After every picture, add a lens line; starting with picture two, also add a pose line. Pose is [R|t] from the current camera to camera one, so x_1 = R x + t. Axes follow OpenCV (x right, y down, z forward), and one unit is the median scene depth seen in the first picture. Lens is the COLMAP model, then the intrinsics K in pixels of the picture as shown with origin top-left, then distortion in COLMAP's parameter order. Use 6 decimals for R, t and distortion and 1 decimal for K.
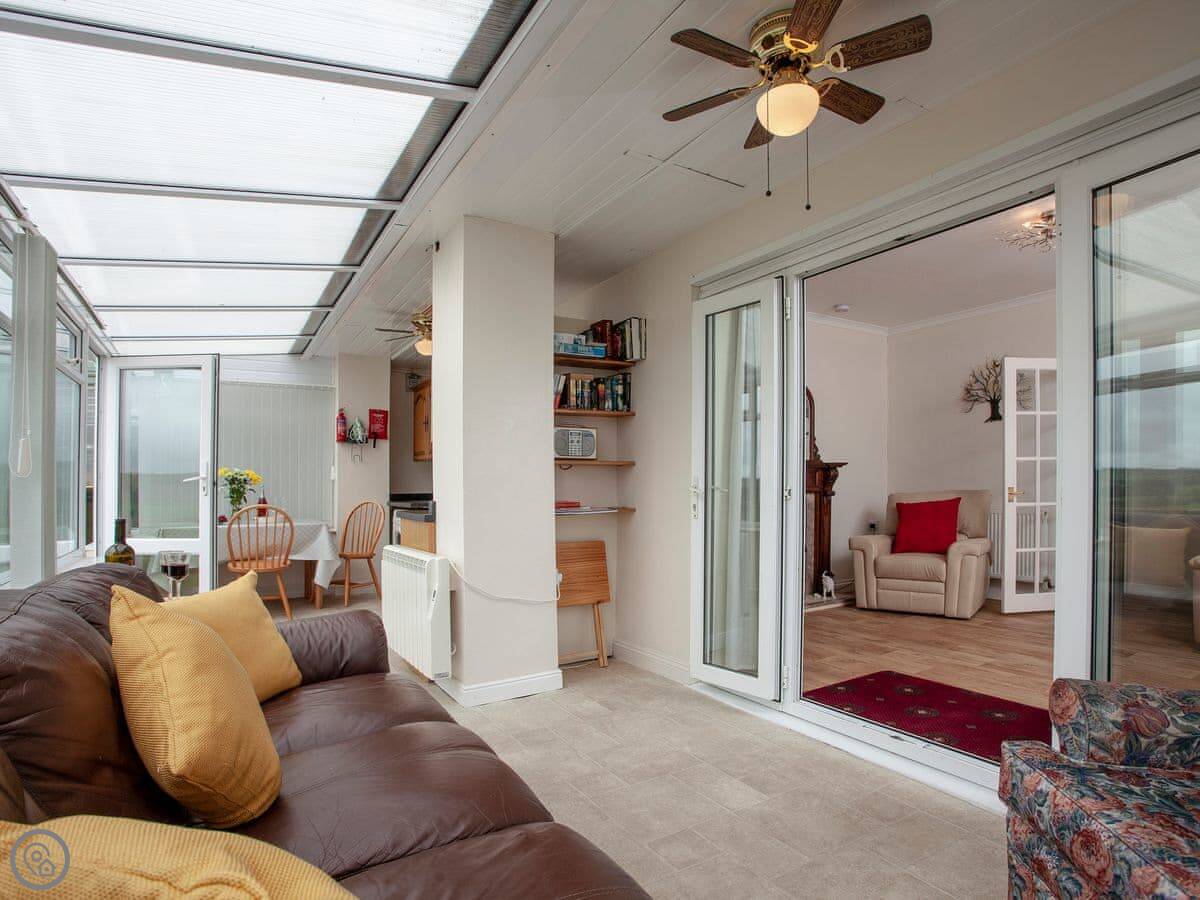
lens RADIAL K [[651.1, 0, 605.0], [0, 651.1, 474.2], [0, 0, 1]] dist [-0.022042, 0.001405]
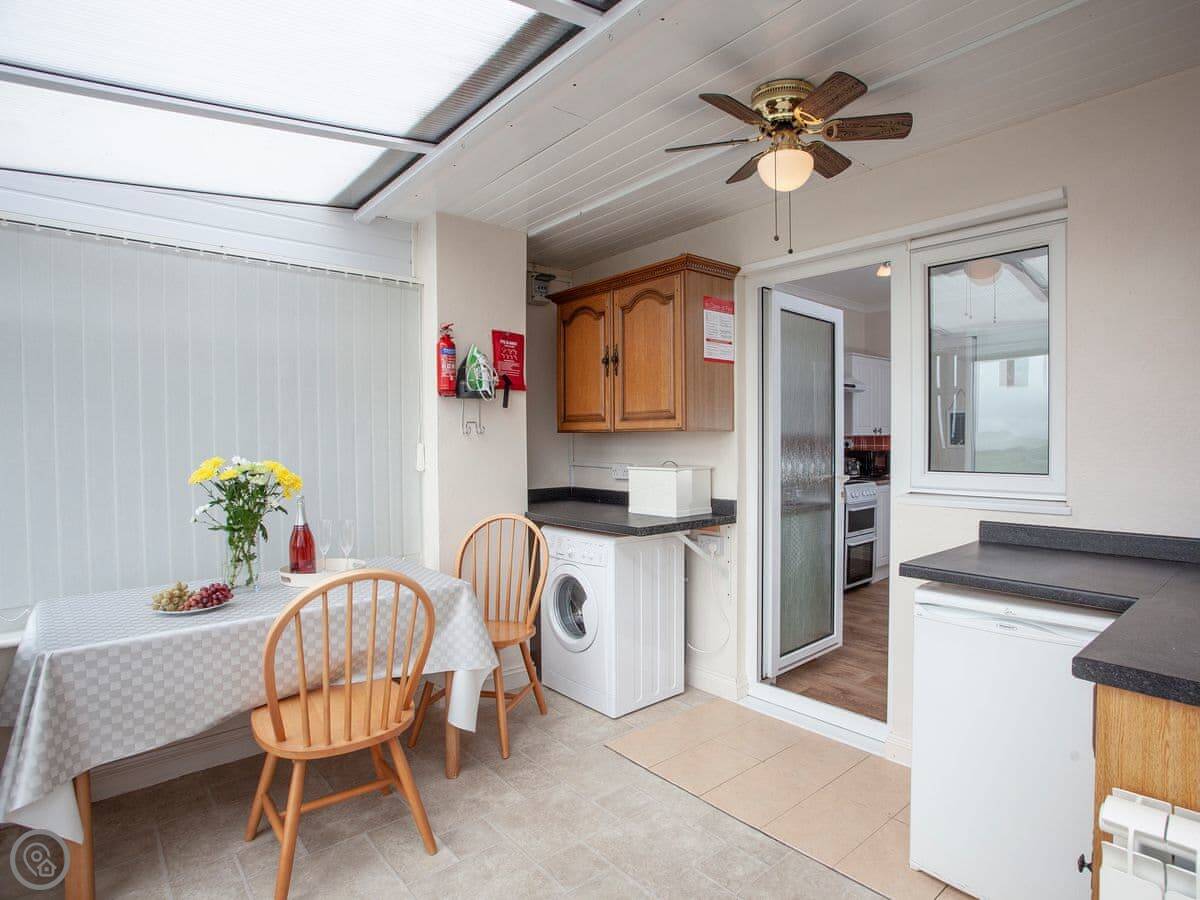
lens RADIAL K [[650.9, 0, 652.1], [0, 650.9, 450.6], [0, 0, 1]] dist [-0.035119, 0.000019]
pose [[0.979106, -0.004681, 0.203298, -0.397074], [-0.001962, 0.999471, 0.032462, -0.027027], [-0.203343, -0.032182, 0.978579, 0.550677]]
